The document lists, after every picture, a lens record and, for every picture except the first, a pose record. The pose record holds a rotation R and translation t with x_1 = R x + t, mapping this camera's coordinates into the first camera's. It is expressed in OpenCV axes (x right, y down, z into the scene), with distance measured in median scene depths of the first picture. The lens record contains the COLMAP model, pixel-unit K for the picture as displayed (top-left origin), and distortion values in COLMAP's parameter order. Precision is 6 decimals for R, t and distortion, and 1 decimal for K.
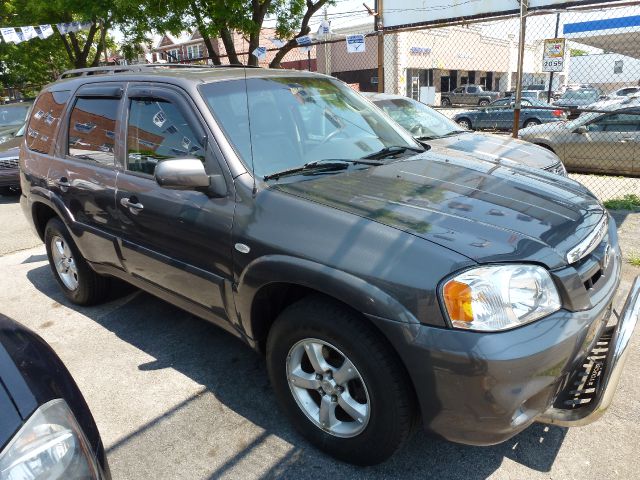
lens RADIAL K [[462.4, 0, 320.0], [0, 462.4, 240.0], [0, 0, 1]] dist [-0.064161, 0.030379]
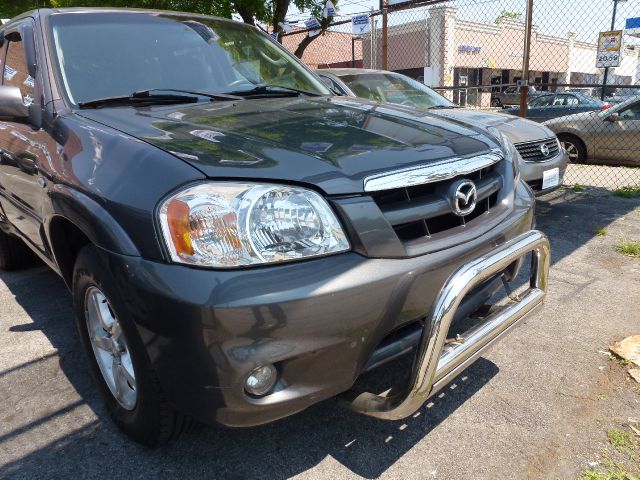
lens RADIAL K [[462.4, 0, 320.0], [0, 462.4, 240.0], [0, 0, 1]] dist [-0.064161, 0.030379]
pose [[0.993250, 0.035841, -0.110317, 0.338498], [-0.036740, 0.999306, -0.006122, 0.083788], [0.110021, 0.010134, 0.993878, 0.155862]]
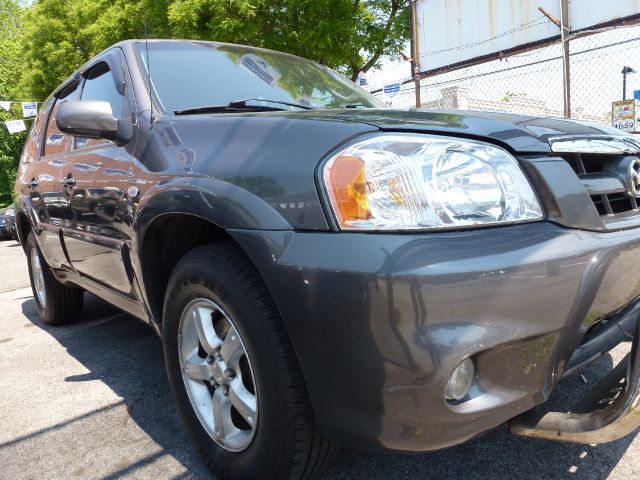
lens RADIAL K [[462.4, 0, 320.0], [0, 462.4, 240.0], [0, 0, 1]] dist [-0.064161, 0.030379]
pose [[0.988749, -0.010154, -0.149242, 0.196307], [-0.016396, 0.984326, -0.175597, 0.172609], [0.148686, 0.176068, 0.973084, 0.224585]]
